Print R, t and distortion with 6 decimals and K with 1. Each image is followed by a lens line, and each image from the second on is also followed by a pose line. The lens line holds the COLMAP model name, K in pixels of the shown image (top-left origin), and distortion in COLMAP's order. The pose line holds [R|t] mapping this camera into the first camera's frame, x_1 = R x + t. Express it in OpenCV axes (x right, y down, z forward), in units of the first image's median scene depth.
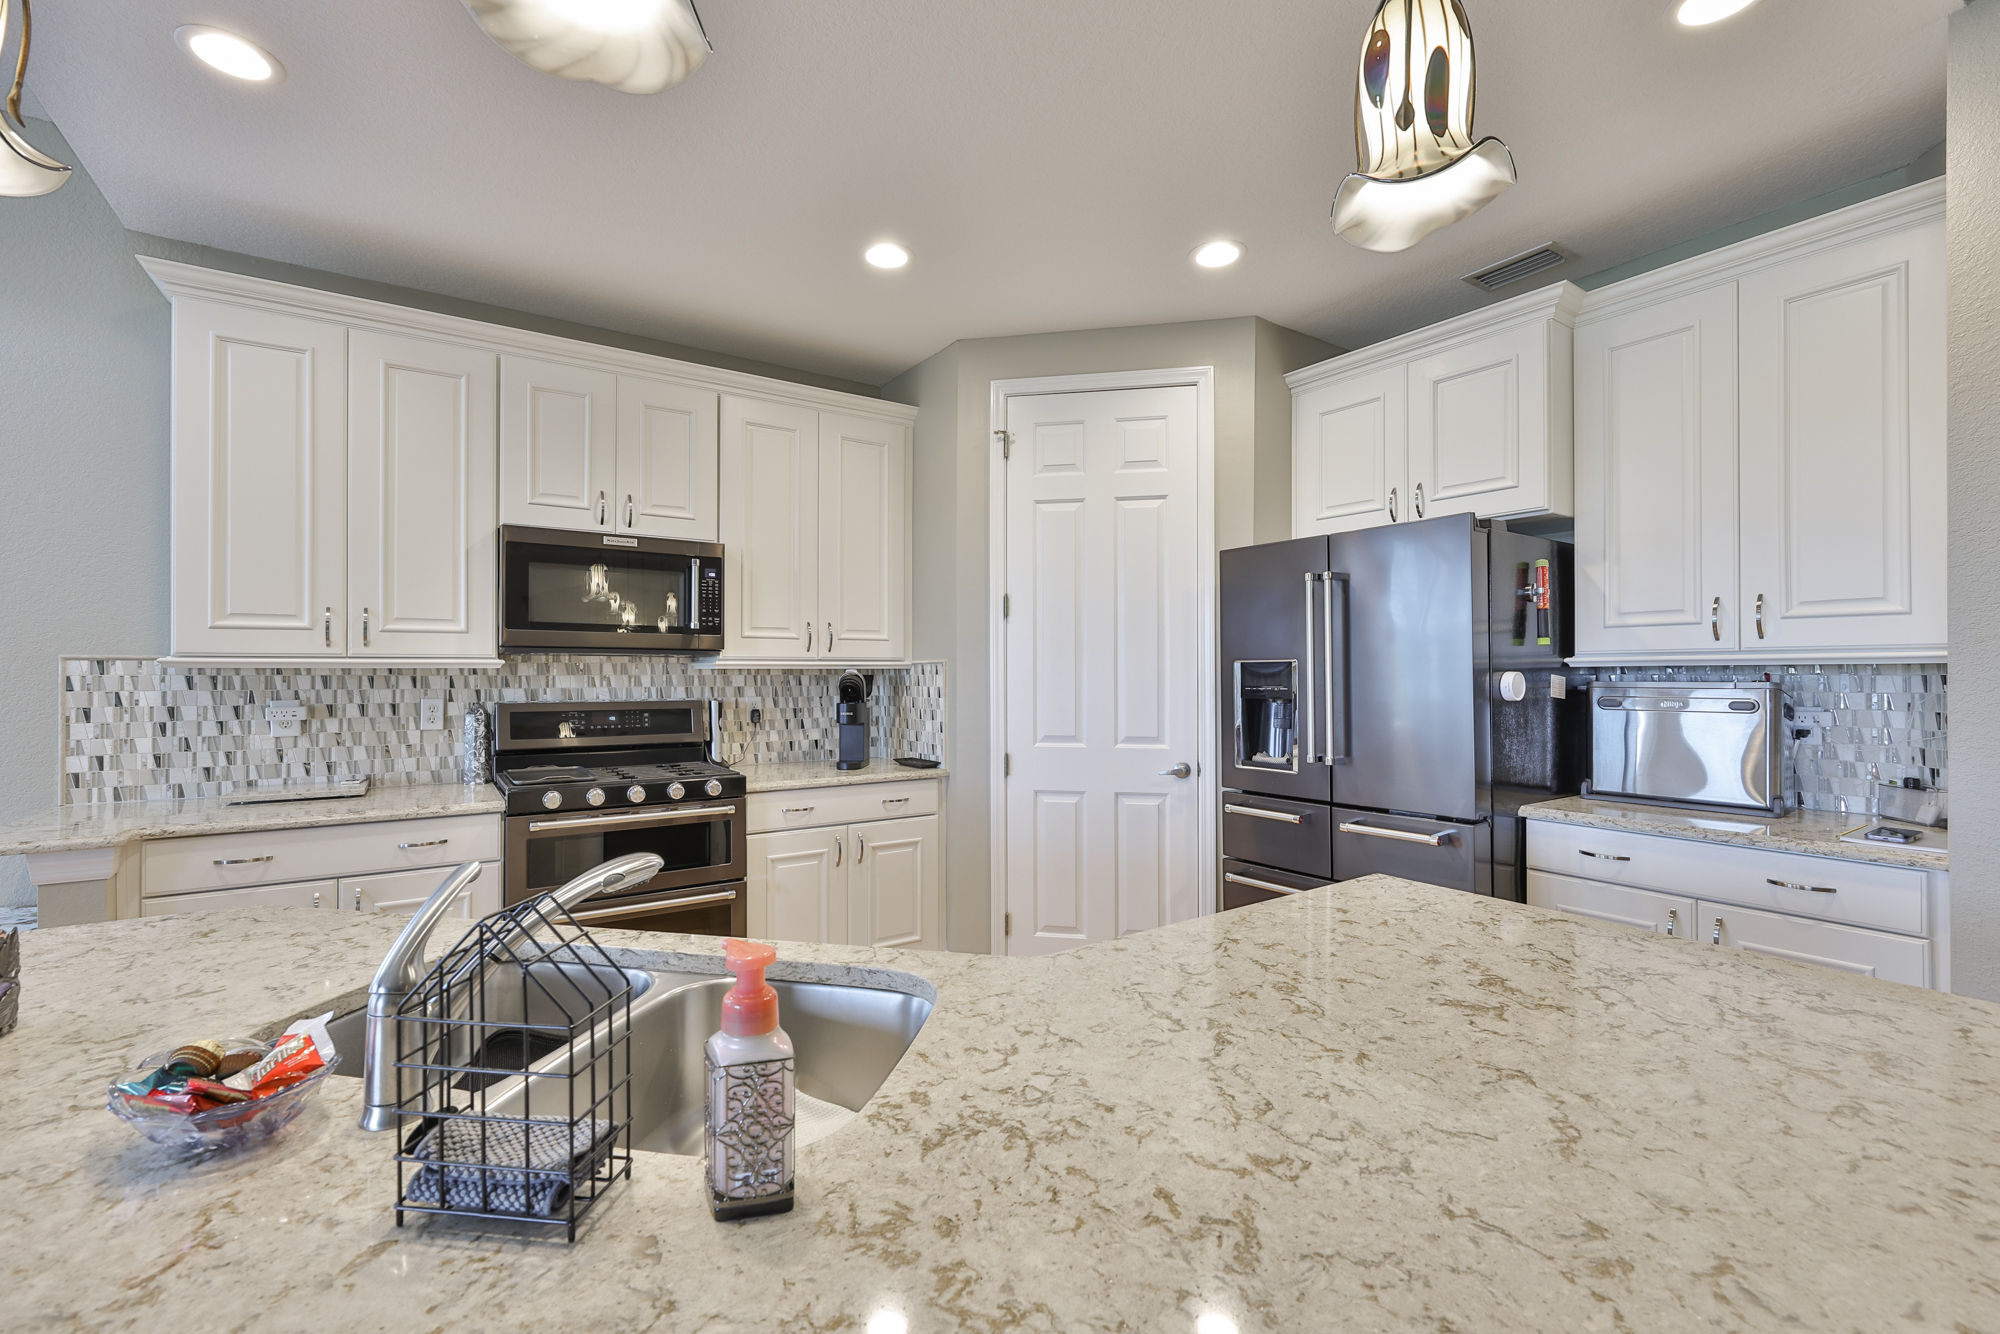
lens RADIAL K [[846.0, 0, 995.6], [0, 846.0, 671.2], [0, 0, 1]] dist [-0.000843, -0.000022]
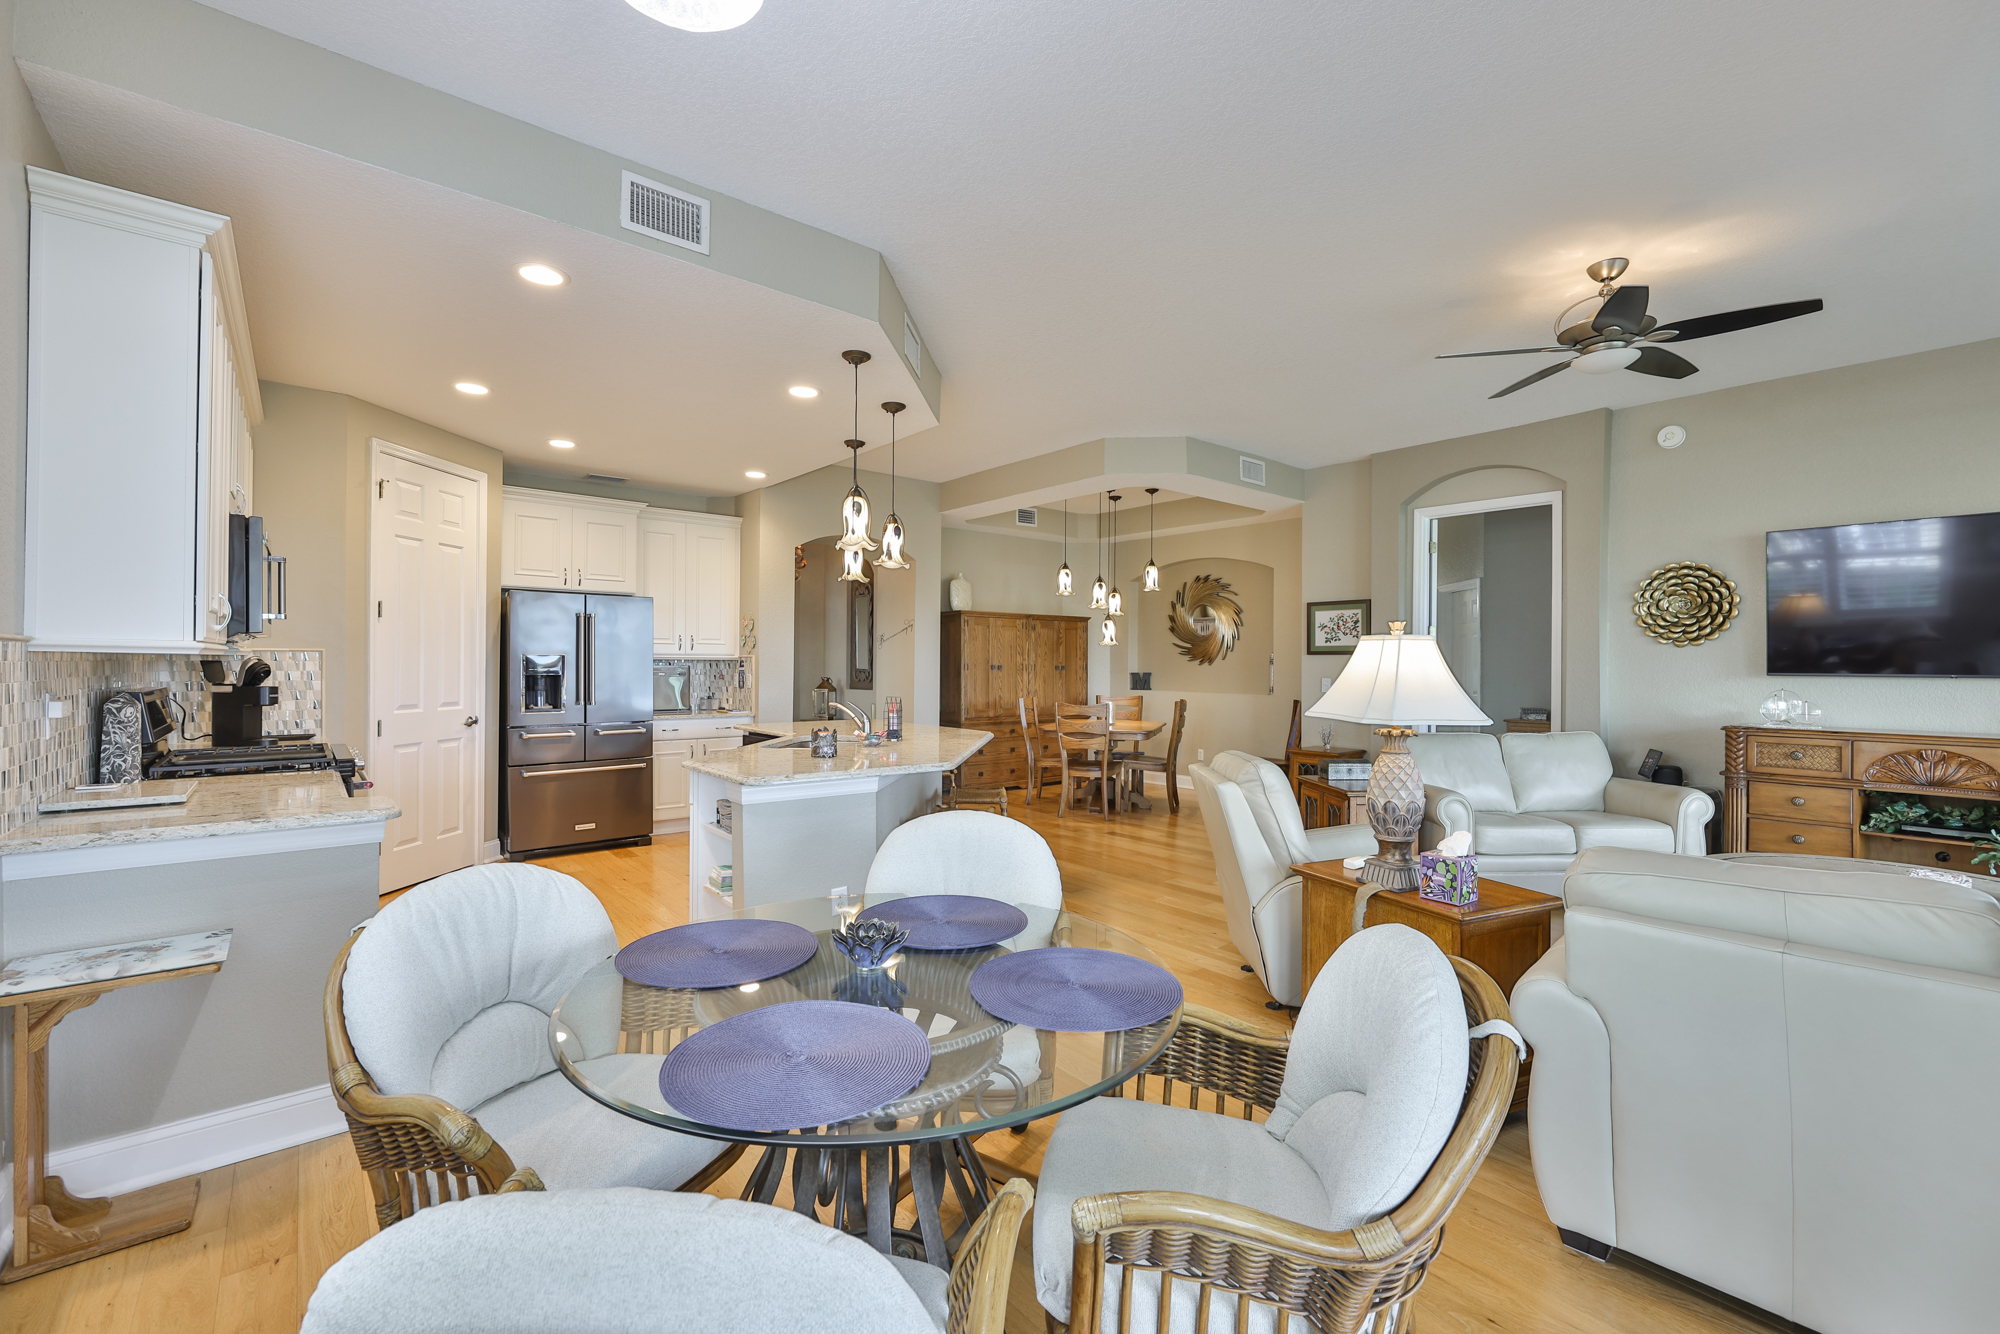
lens RADIAL K [[855.3, 0, 996.4], [0, 855.3, 667.4], [0, 0, 1]] dist [-0.000827, 0.000611]
pose [[-0.099453, -0.003574, 0.995036, -1.662254], [-0.009281, 0.999953, 0.002664, 0.001289], [-0.994999, -0.008970, -0.099482, 0.192101]]
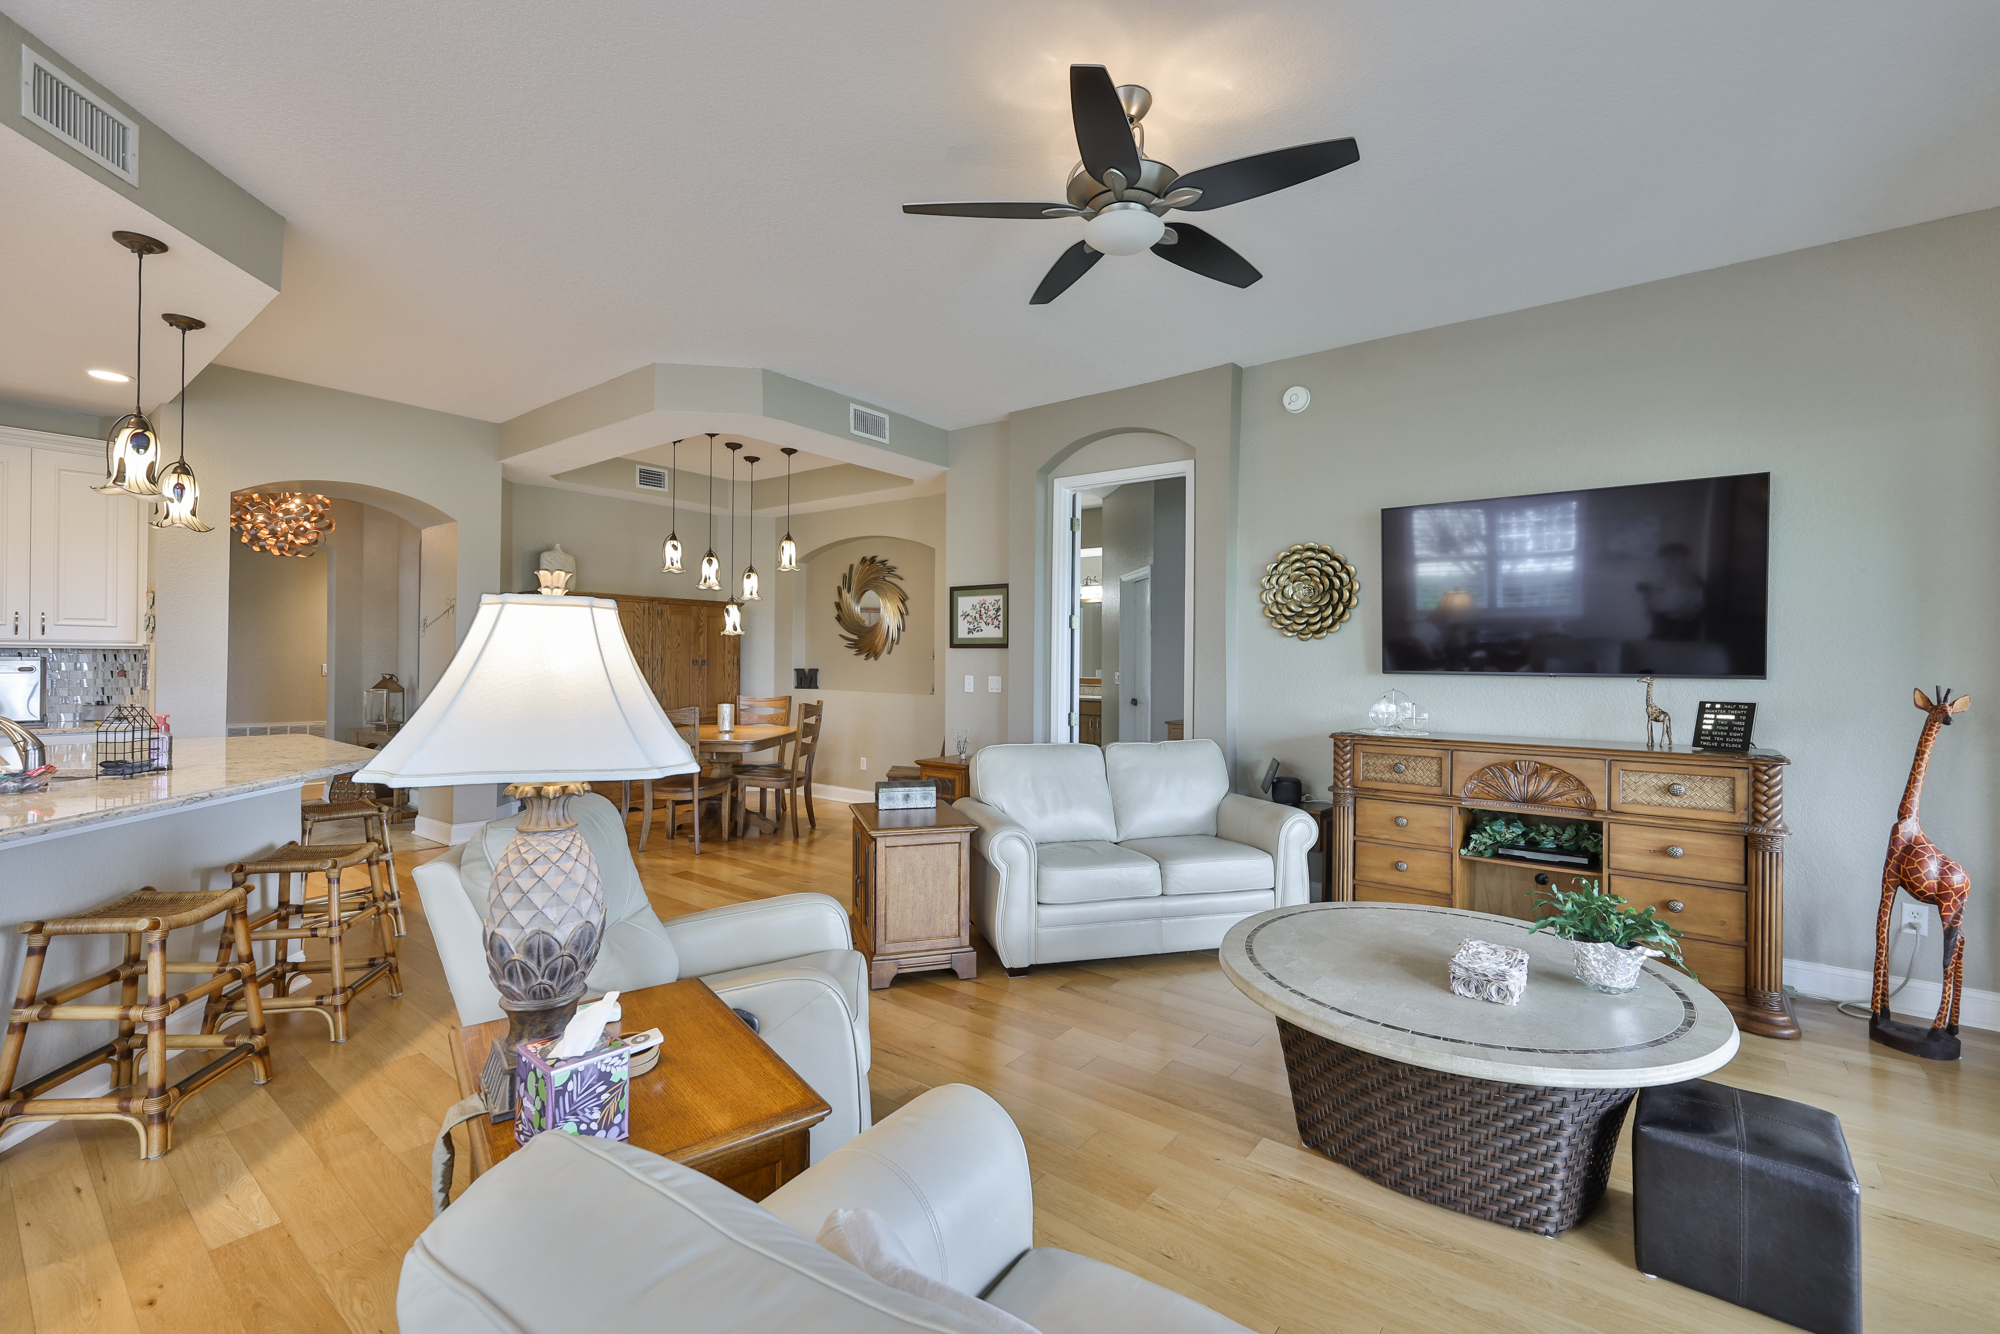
lens RADIAL K [[849.3, 0, 997.0], [0, 849.3, 660.9], [0, 0, 1]] dist [0.000080, 0.000023]
pose [[-0.313303, -0.001835, 0.949651, -1.319822], [-0.013088, 0.999912, -0.002385, -0.001631], [-0.949563, -0.013177, -0.313300, -0.393857]]
